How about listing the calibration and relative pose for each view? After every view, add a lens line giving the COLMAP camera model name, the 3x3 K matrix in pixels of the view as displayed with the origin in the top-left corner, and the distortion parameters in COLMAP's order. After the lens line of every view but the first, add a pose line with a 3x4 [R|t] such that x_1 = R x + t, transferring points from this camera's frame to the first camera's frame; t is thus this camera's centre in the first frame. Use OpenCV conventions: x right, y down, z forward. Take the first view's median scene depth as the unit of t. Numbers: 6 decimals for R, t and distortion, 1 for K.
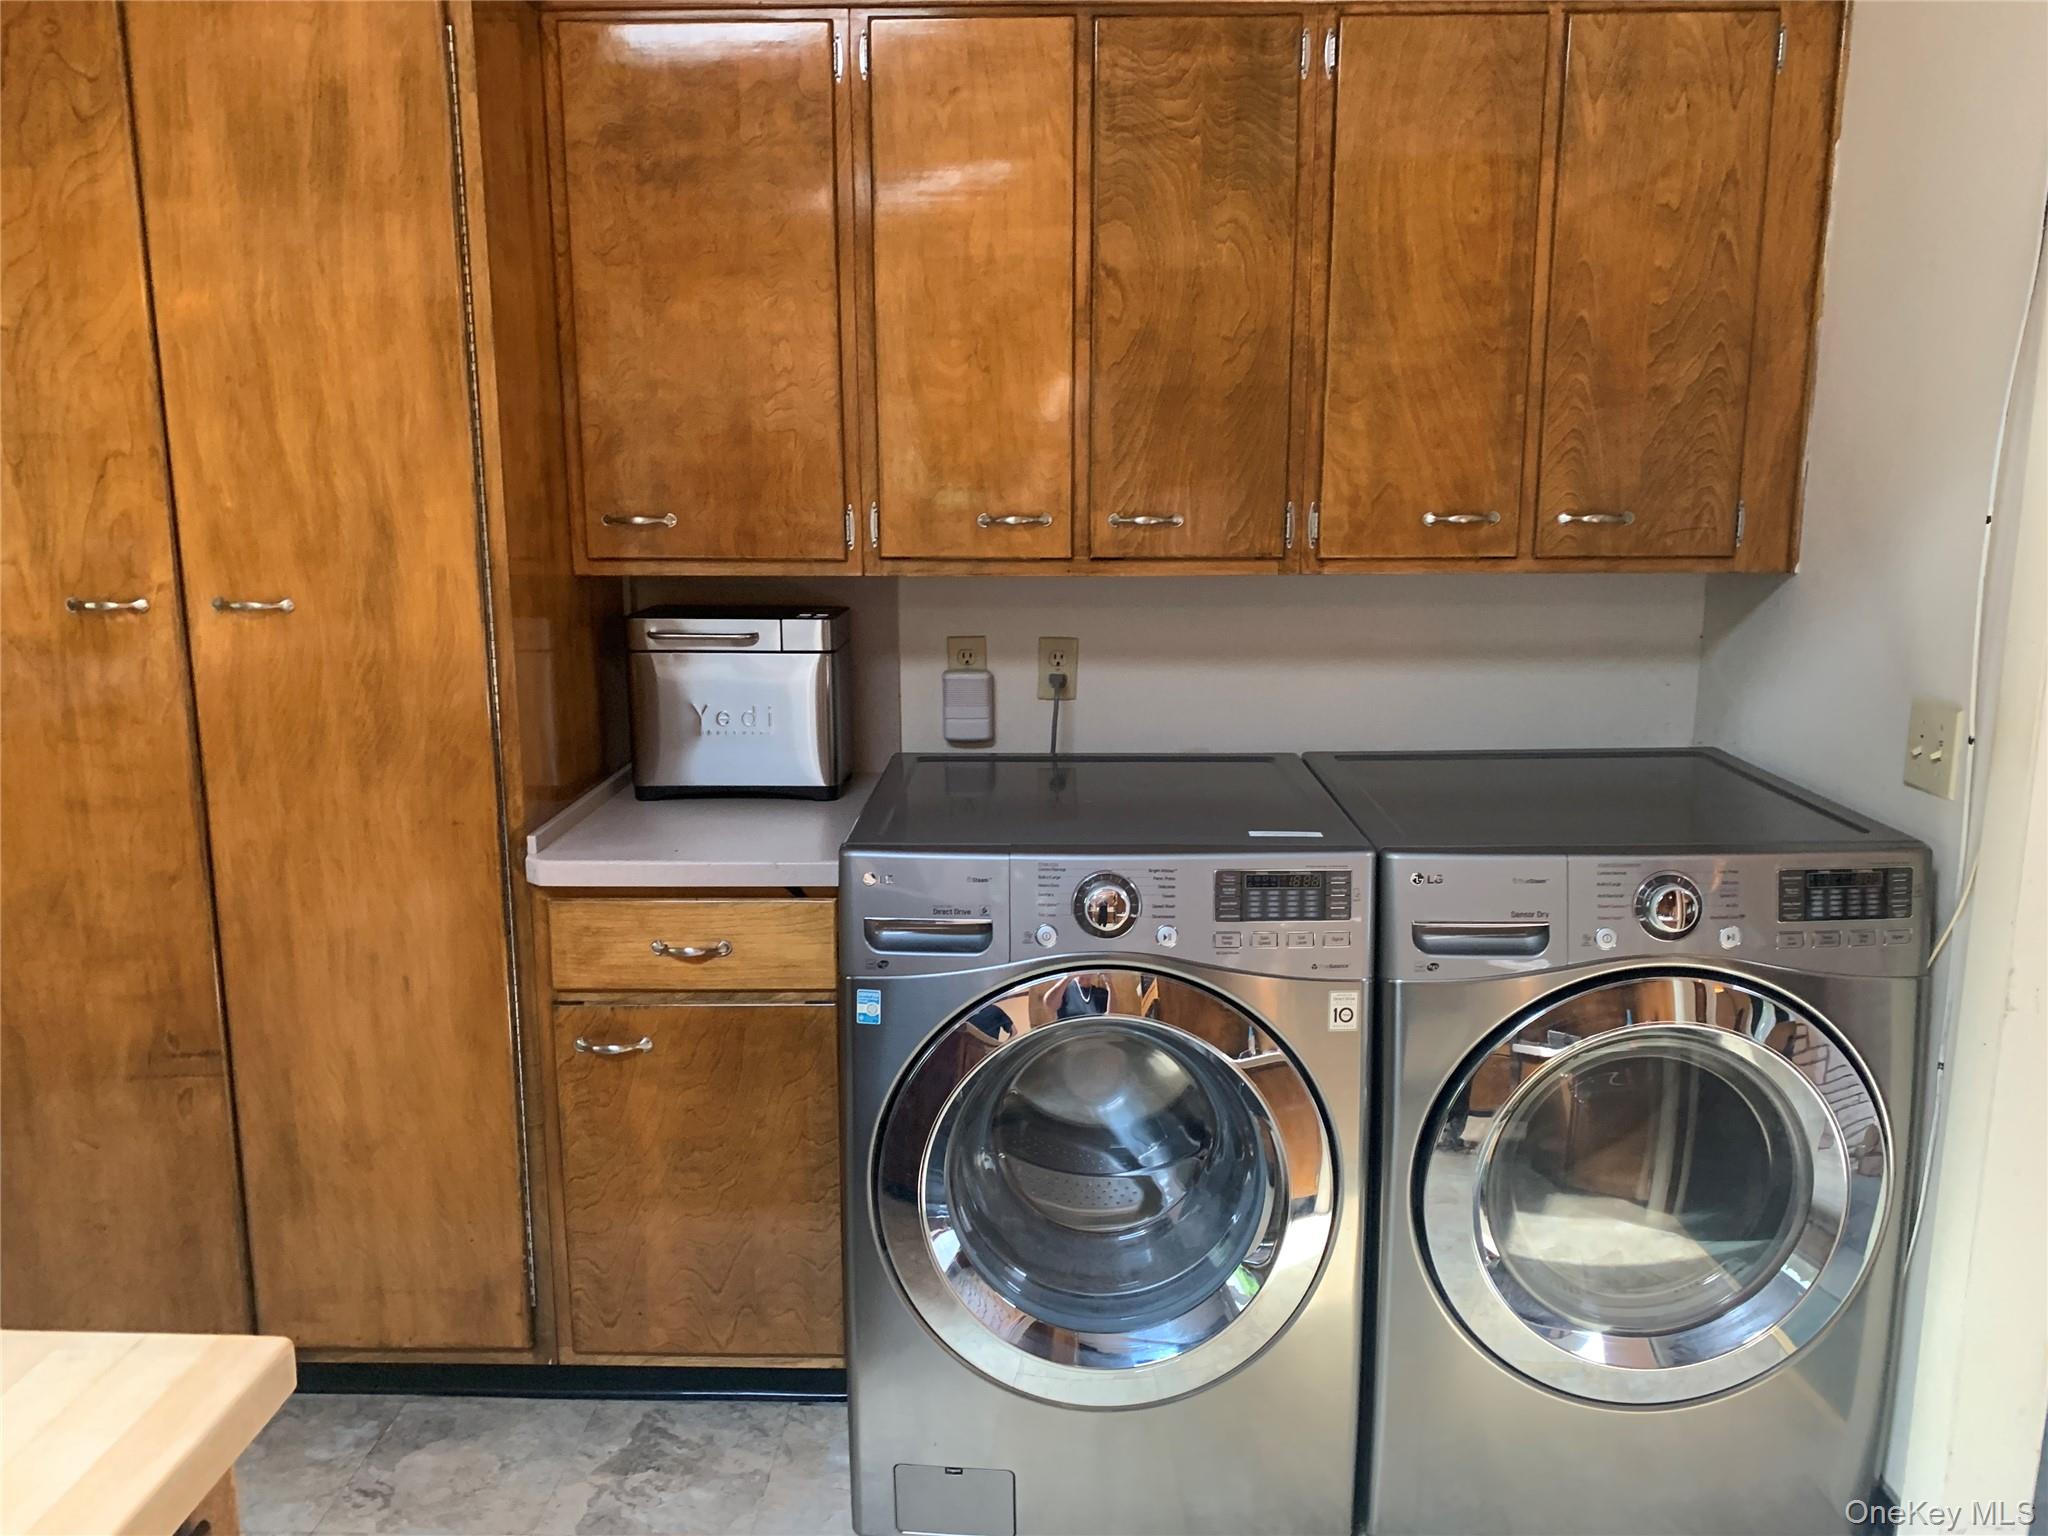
lens RADIAL K [[1560.6, 0, 1015.2], [0, 1560.6, 765.4], [0, 0, 1]] dist [0.036623, -0.041746]
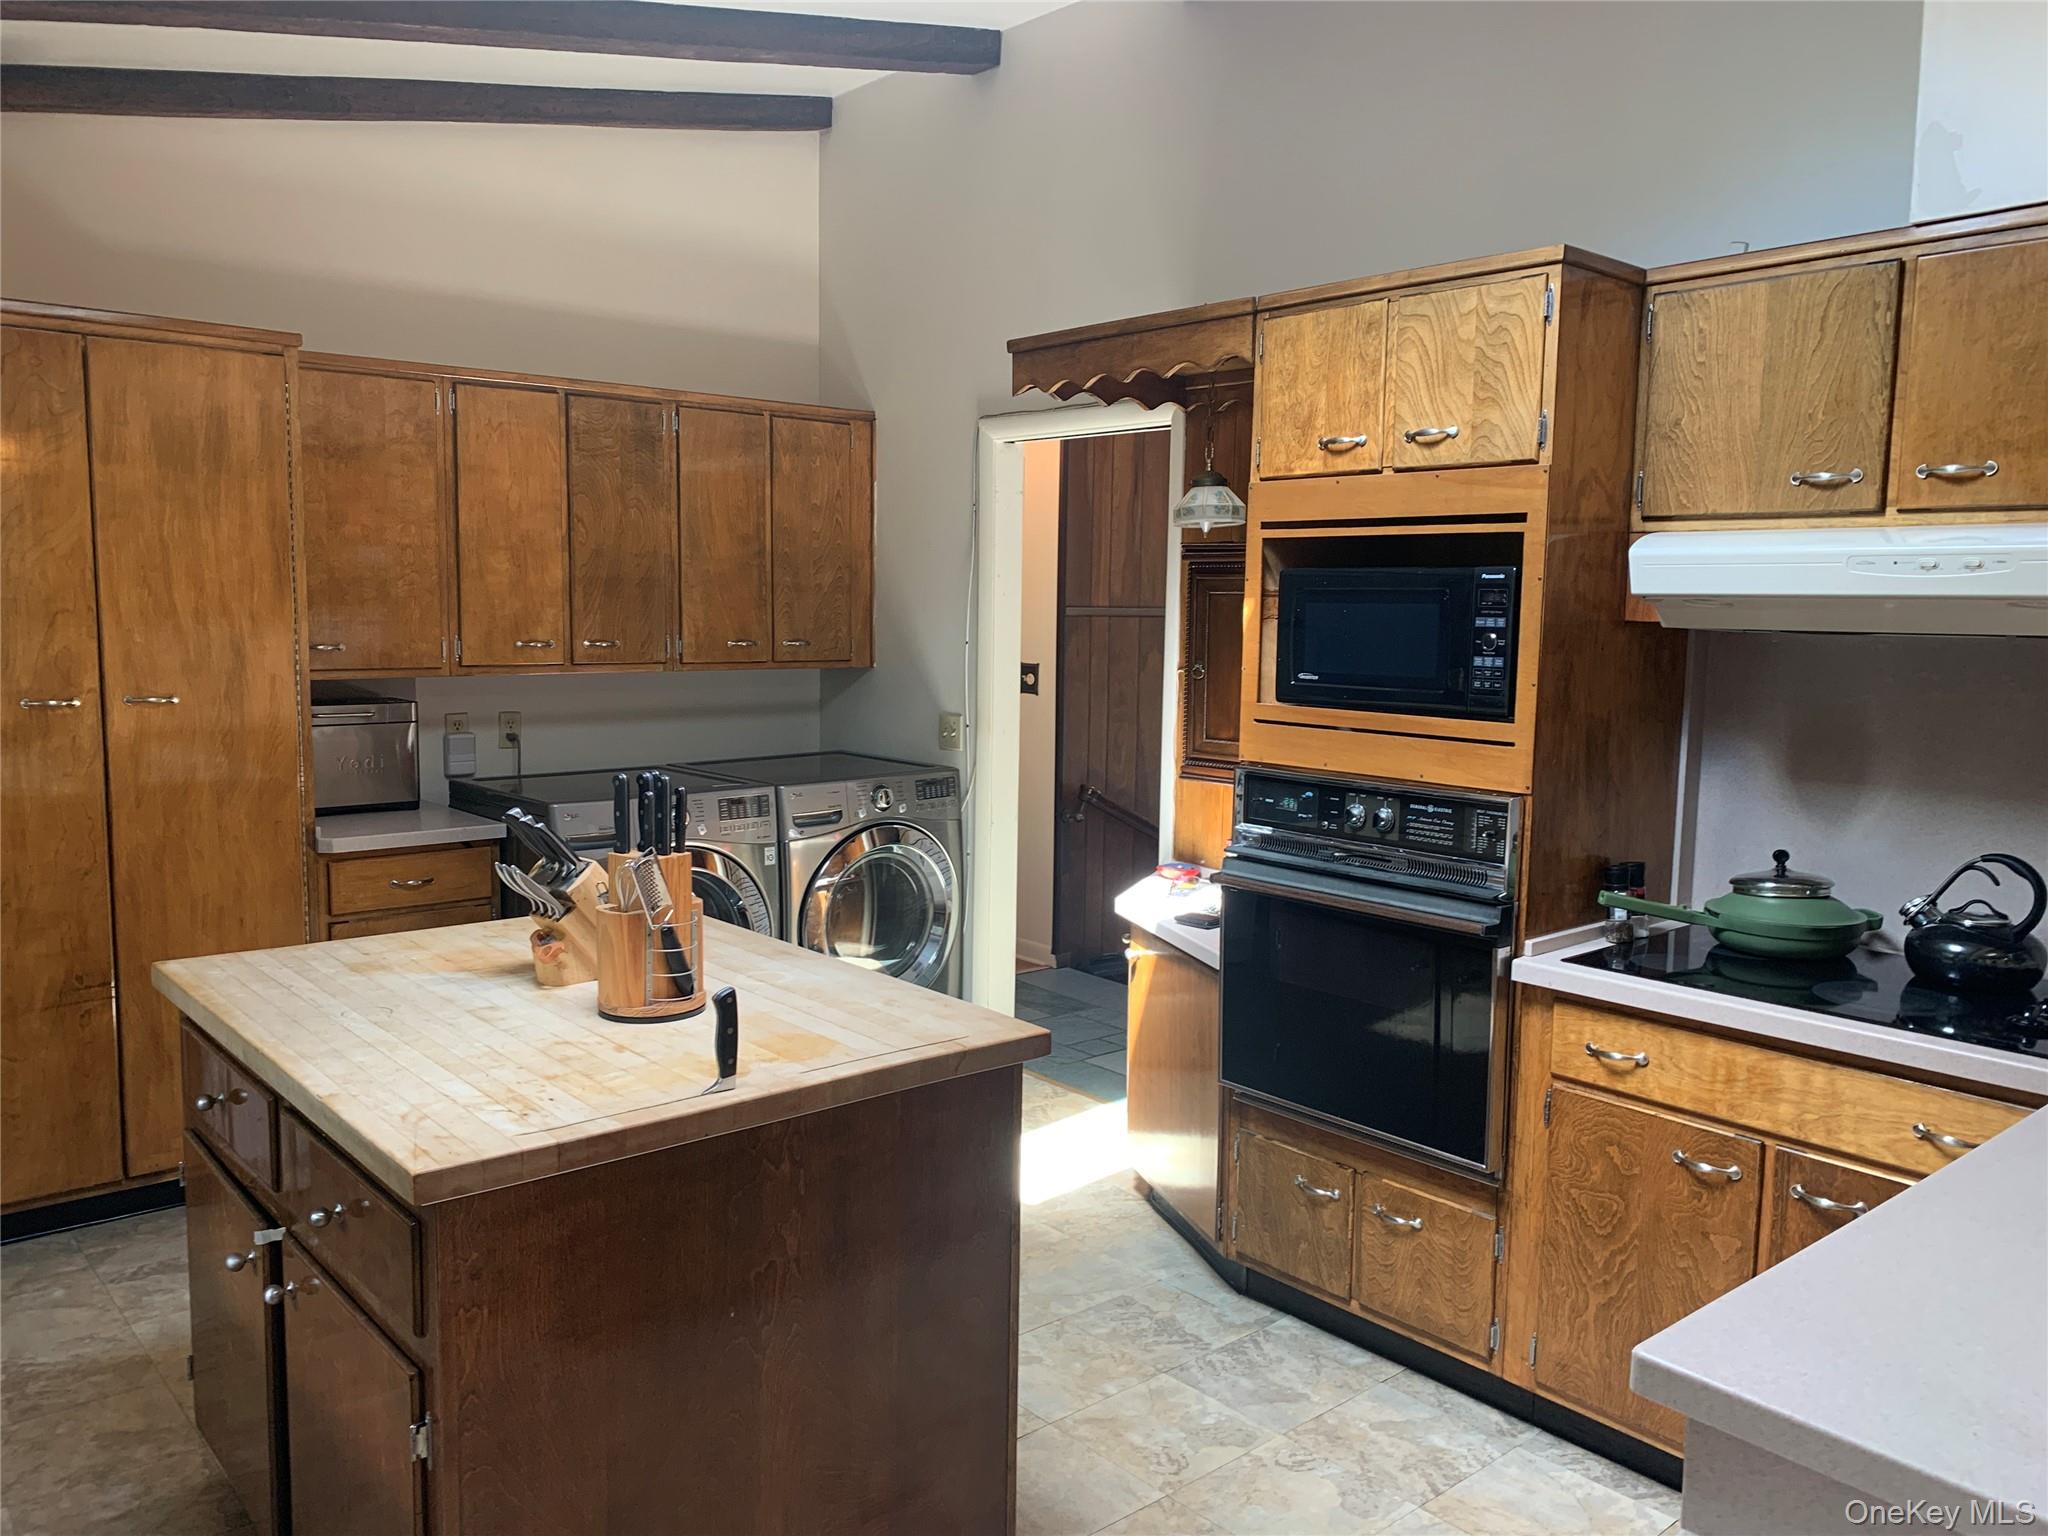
lens RADIAL K [[1560.6, 0, 1038.9], [0, 1560.6, 781.7], [0, 0, 1]] dist [0.036623, -0.041746]
pose [[0.734912, -0.067106, 0.674835, -0.893132], [0.110439, 0.993651, -0.021461, 0.120751], [-0.669110, 0.090299, 0.737657, -0.830997]]
